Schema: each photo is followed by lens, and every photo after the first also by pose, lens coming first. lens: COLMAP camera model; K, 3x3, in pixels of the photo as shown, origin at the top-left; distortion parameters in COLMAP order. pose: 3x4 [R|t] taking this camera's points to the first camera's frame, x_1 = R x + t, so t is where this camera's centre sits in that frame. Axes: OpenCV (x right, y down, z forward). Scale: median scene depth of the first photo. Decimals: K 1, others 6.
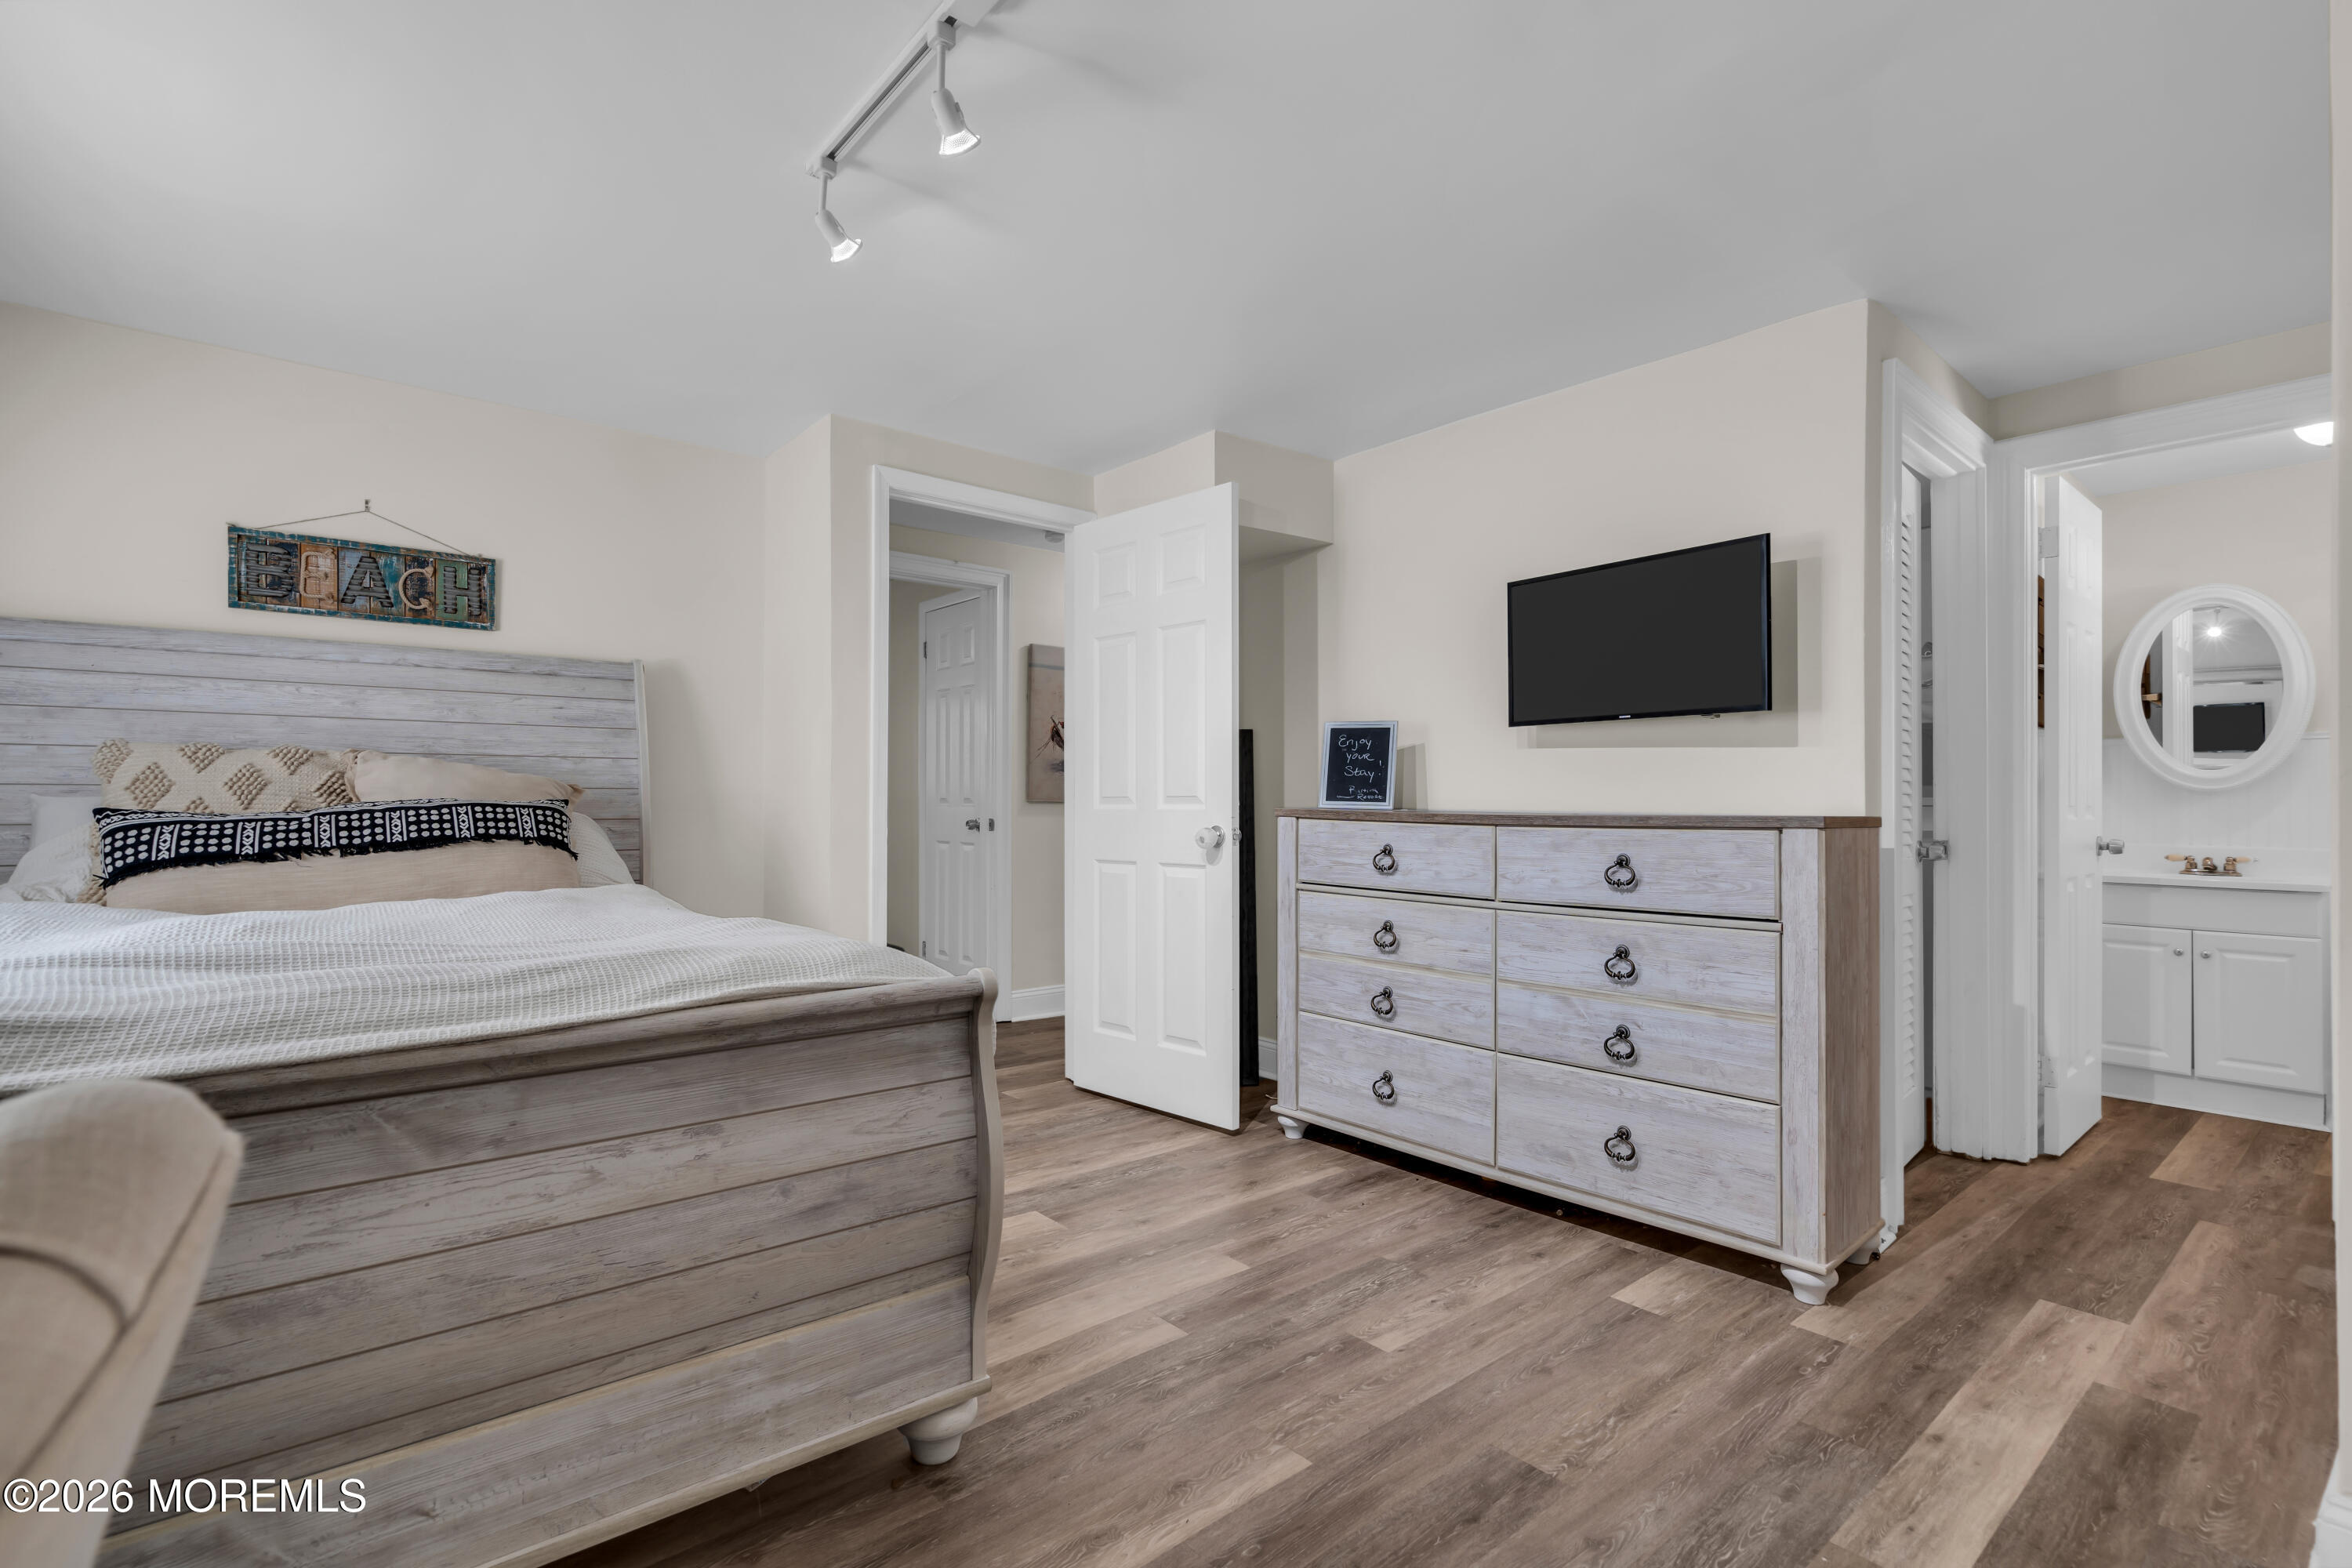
lens RADIAL K [[1068.4, 0, 1165.2], [0, 1068.4, 774.8], [0, 0, 1]] dist [0.000106, -0.000106]
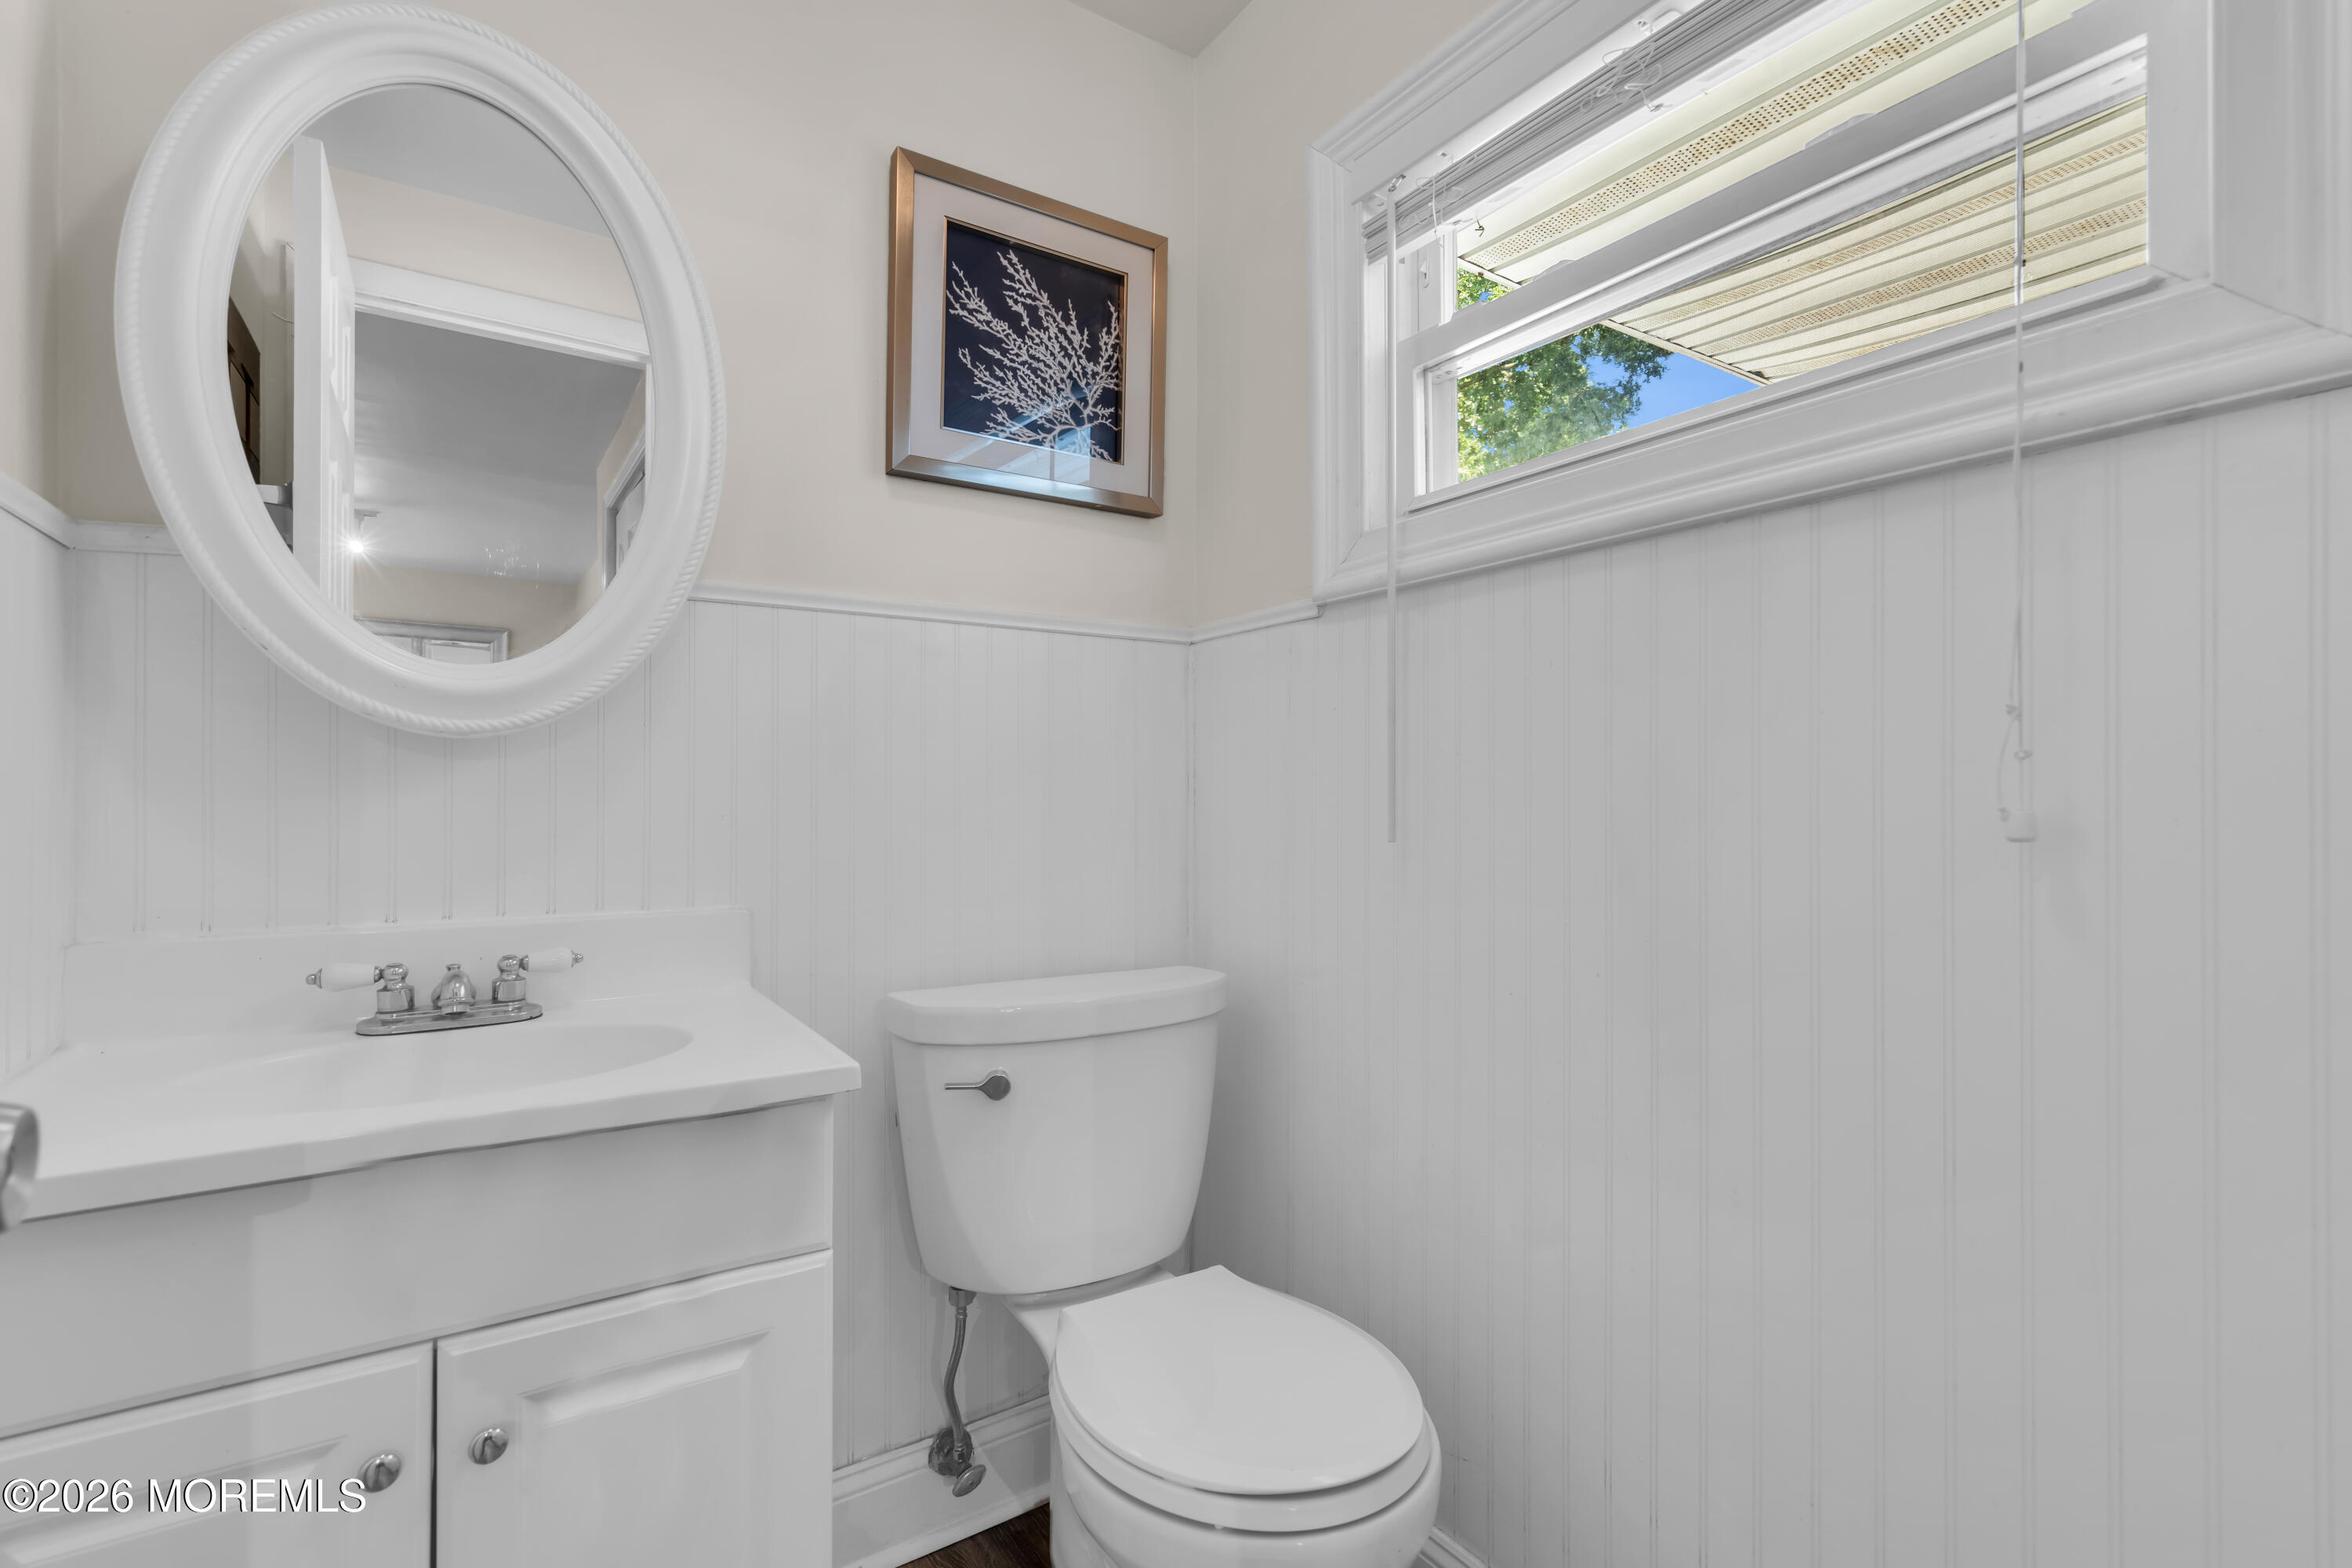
lens RADIAL K [[1068.4, 0, 1165.2], [0, 1068.4, 774.8], [0, 0, 1]] dist [0.000106, -0.000106]
pose [[0.114229, 0.001392, 0.993453, 0.914144], [-0.012717, 0.999919, 0.000061, 0.025318], [-0.993373, -0.012641, 0.114238, 0.997107]]
